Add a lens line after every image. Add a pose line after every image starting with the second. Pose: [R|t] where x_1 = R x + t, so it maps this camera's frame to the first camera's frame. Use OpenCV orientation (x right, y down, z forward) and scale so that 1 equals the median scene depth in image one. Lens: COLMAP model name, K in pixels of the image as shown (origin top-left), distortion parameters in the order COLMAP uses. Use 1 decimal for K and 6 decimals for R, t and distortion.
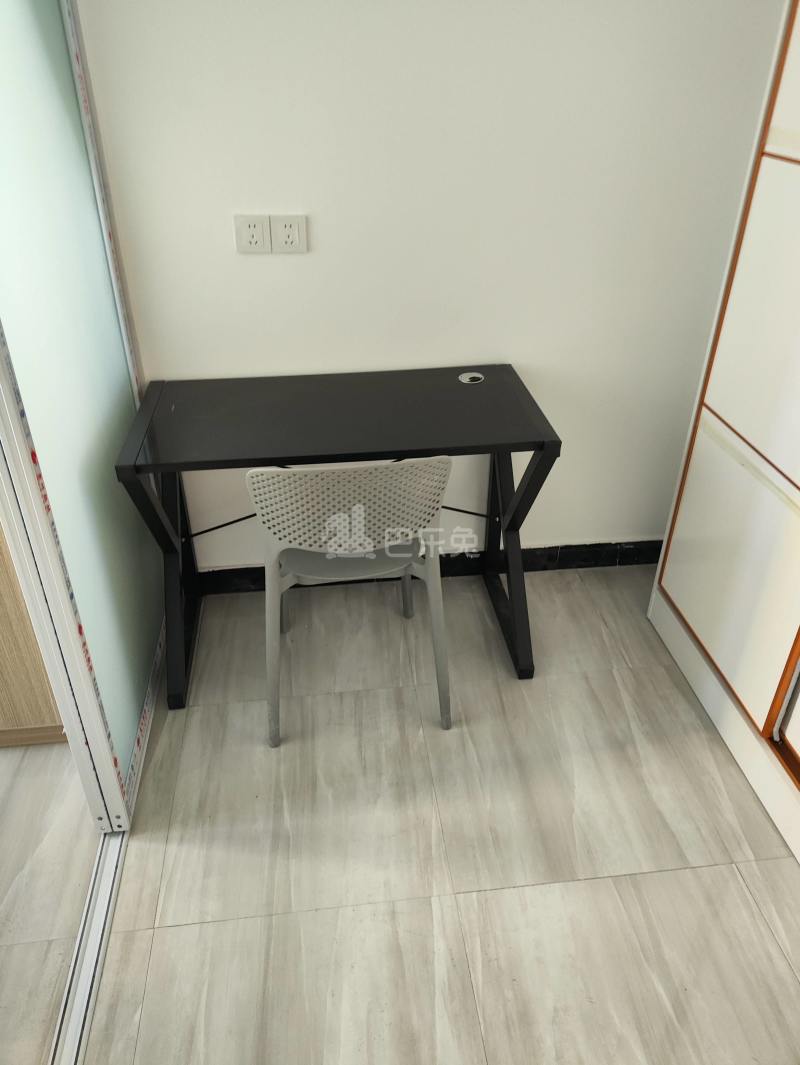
lens RADIAL K [[795.1, 0, 400.0], [0, 795.1, 532.5], [0, 0, 1]] dist [-0.080355, 0.388031]
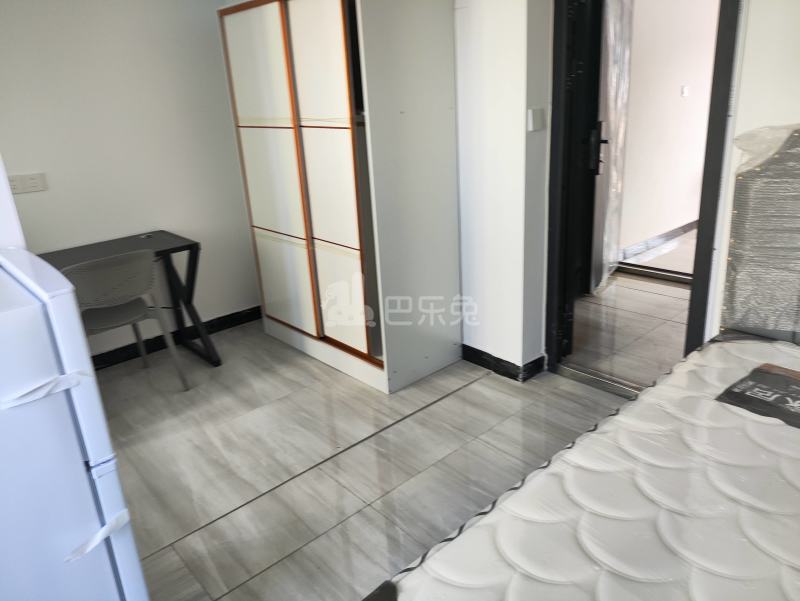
lens RADIAL K [[573.7, 0, 400.0], [0, 573.7, 300.5], [0, 0, 1]] dist [0.066760, -0.101466]
pose [[0.813331, -0.261289, 0.519828, -0.227185], [0.367686, 0.923277, -0.111206, 0.425811], [-0.450888, 0.281581, 0.847002, -0.635881]]
